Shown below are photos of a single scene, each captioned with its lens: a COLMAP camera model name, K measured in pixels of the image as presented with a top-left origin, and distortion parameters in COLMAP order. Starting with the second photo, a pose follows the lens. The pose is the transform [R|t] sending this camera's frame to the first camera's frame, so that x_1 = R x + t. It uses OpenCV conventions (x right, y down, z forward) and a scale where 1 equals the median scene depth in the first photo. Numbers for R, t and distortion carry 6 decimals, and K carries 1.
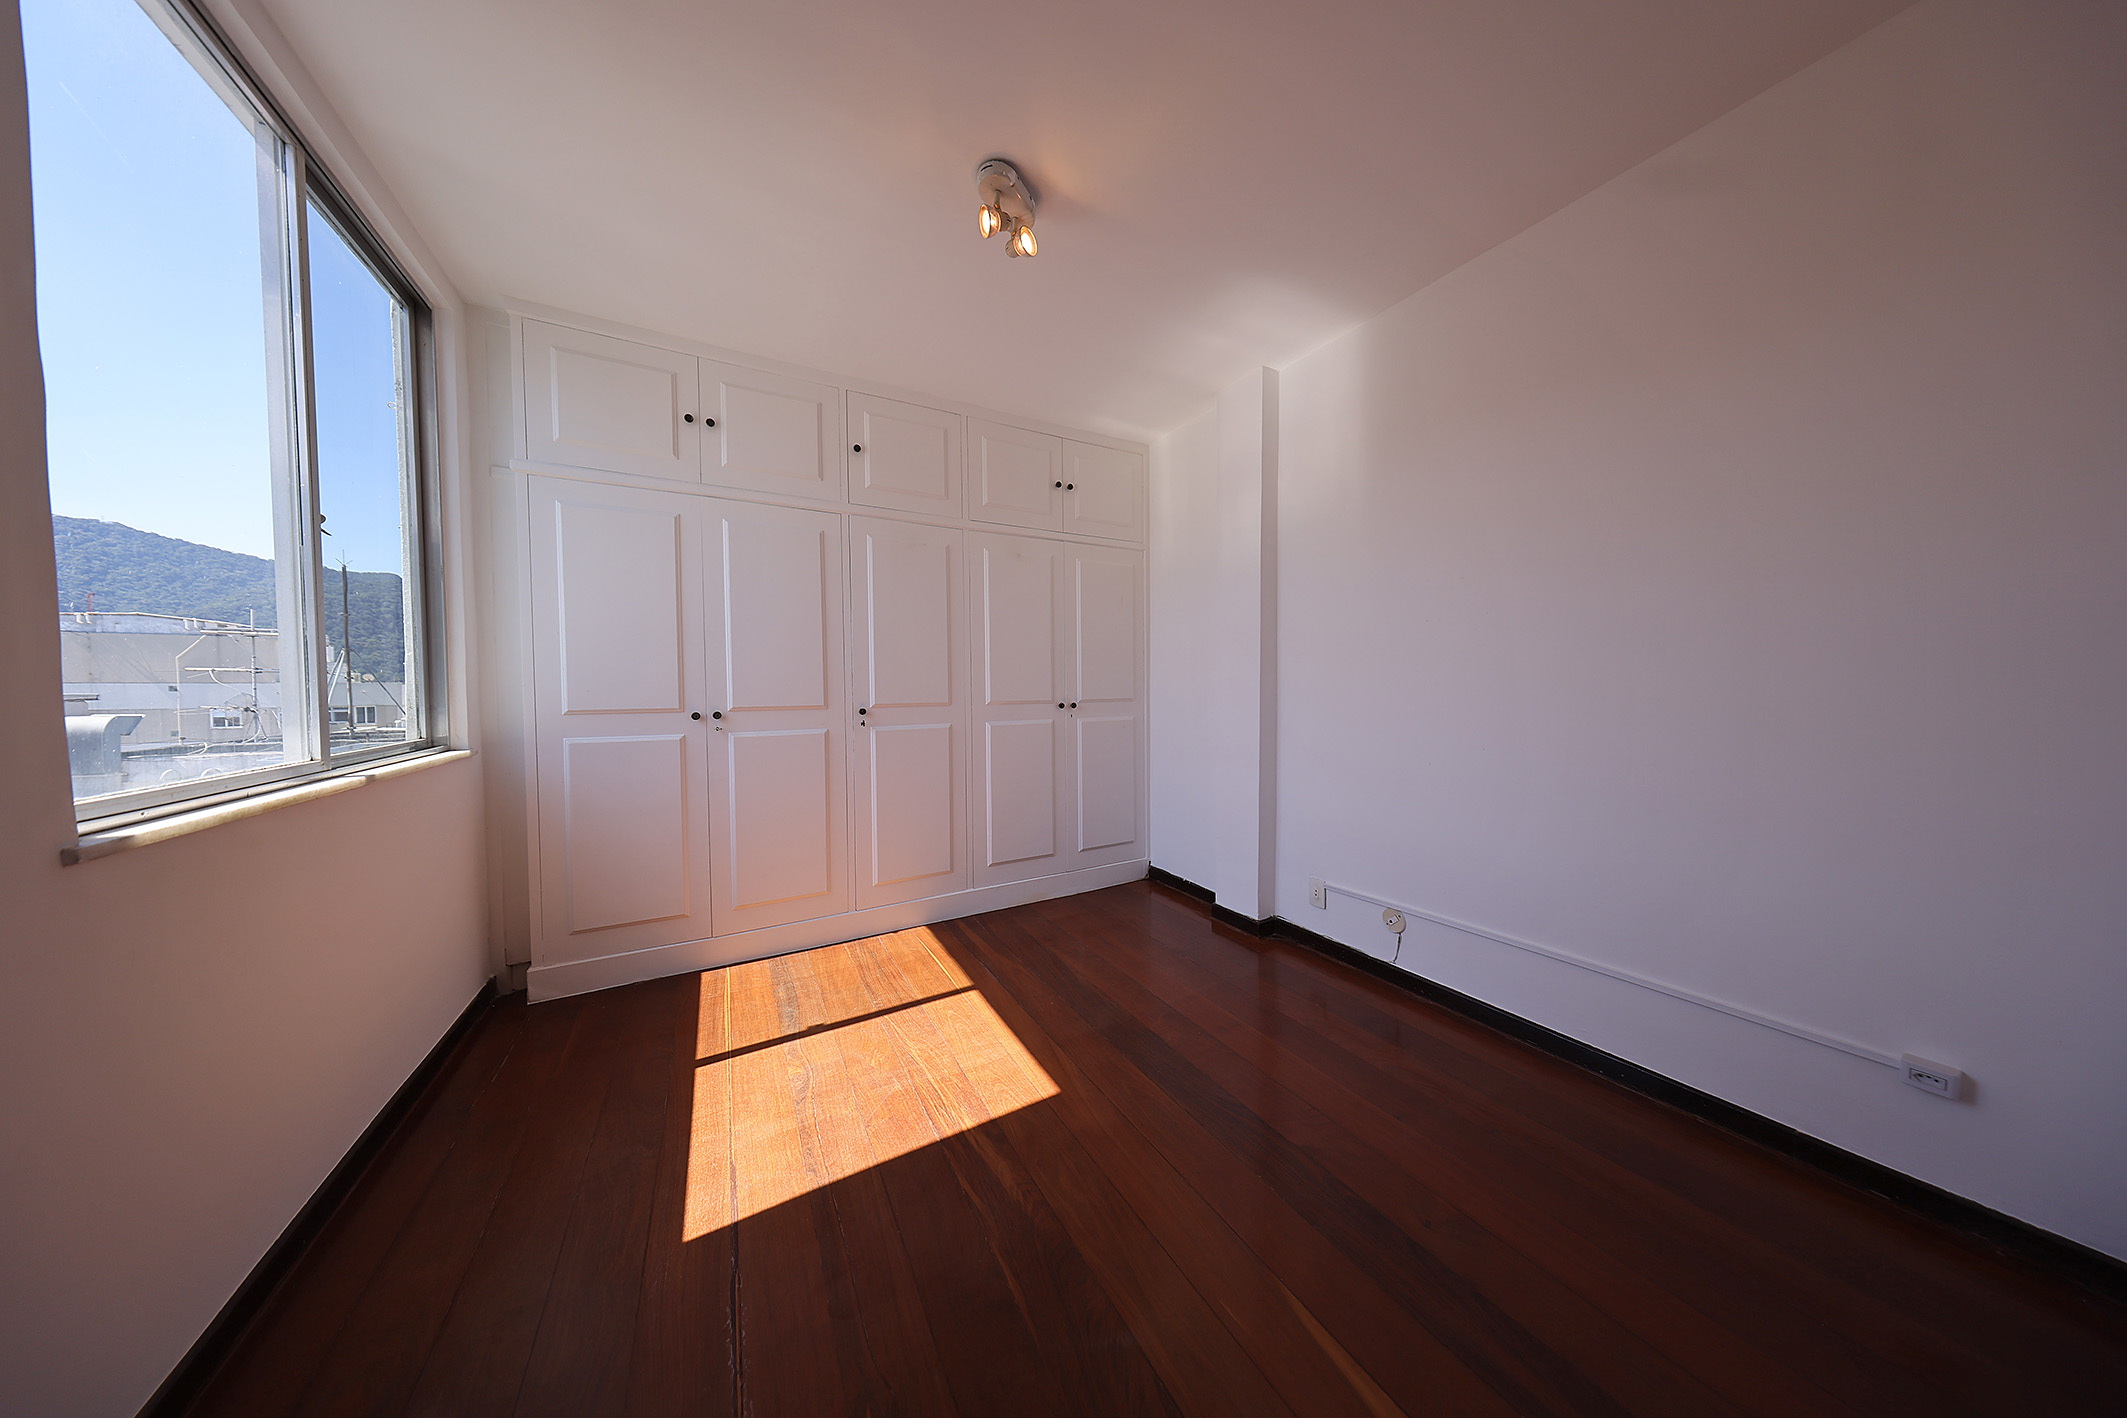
lens RADIAL K [[625.3, 0, 1069.5], [0, 625.3, 698.3], [0, 0, 1]] dist [0.001823, 0.000076]
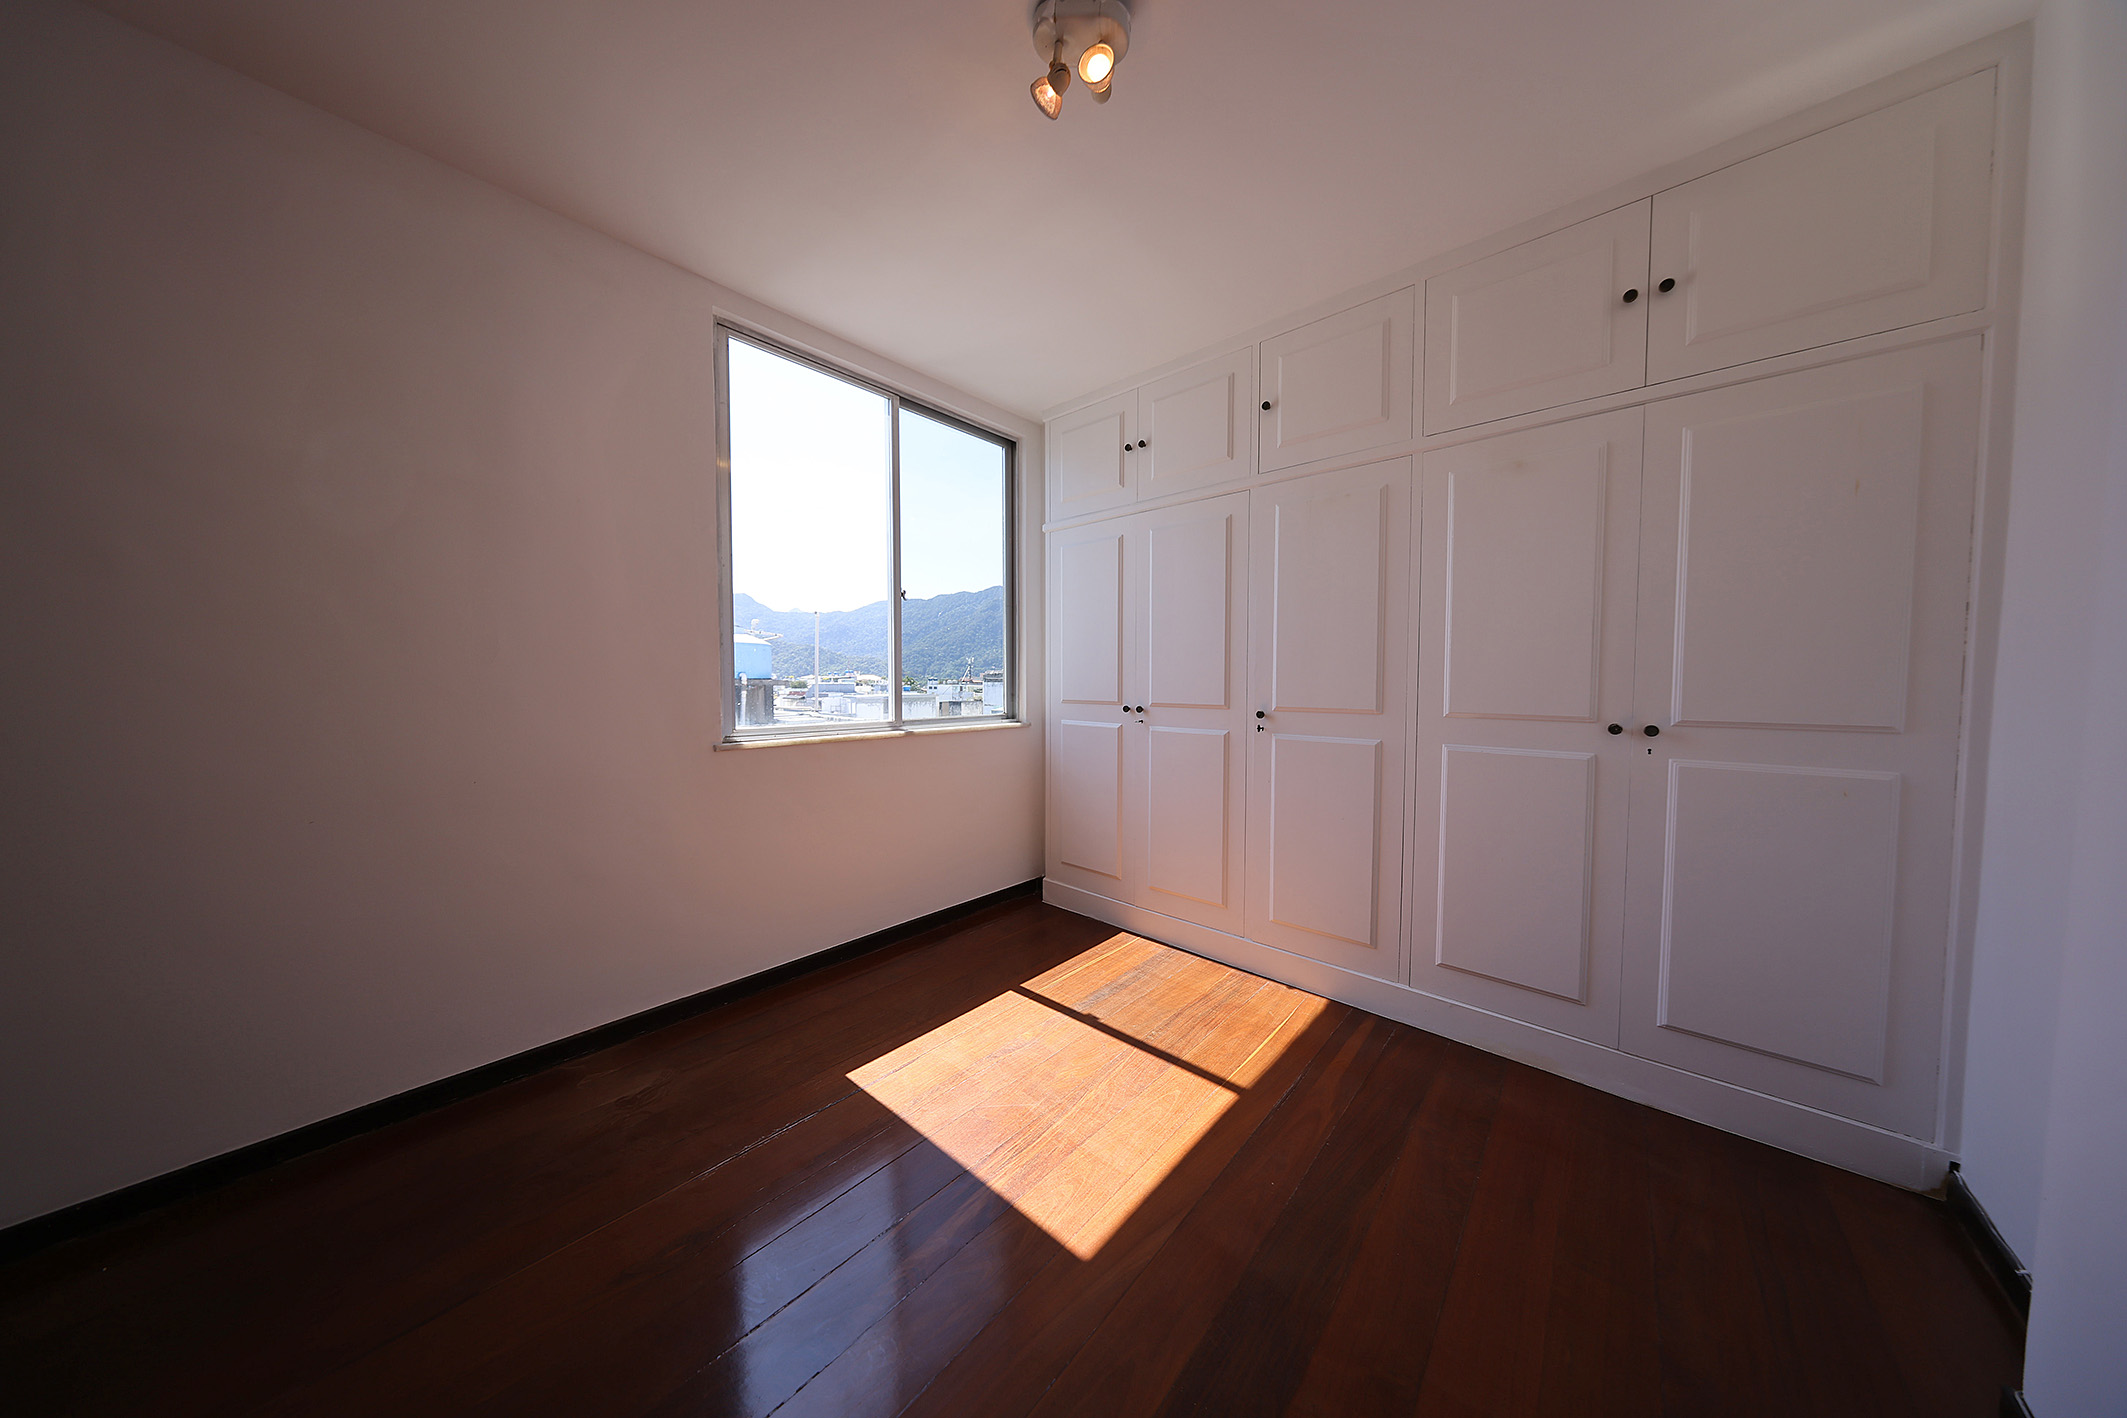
lens RADIAL K [[625.3, 0, 1071.2], [0, 625.3, 702.4], [0, 0, 1]] dist [0.001823, 0.000076]
pose [[0.309599, 0.043151, -0.949888, 0.453182], [-0.027734, 0.998955, 0.036341, -0.021672], [0.950463, 0.015093, 0.310472, 0.545839]]
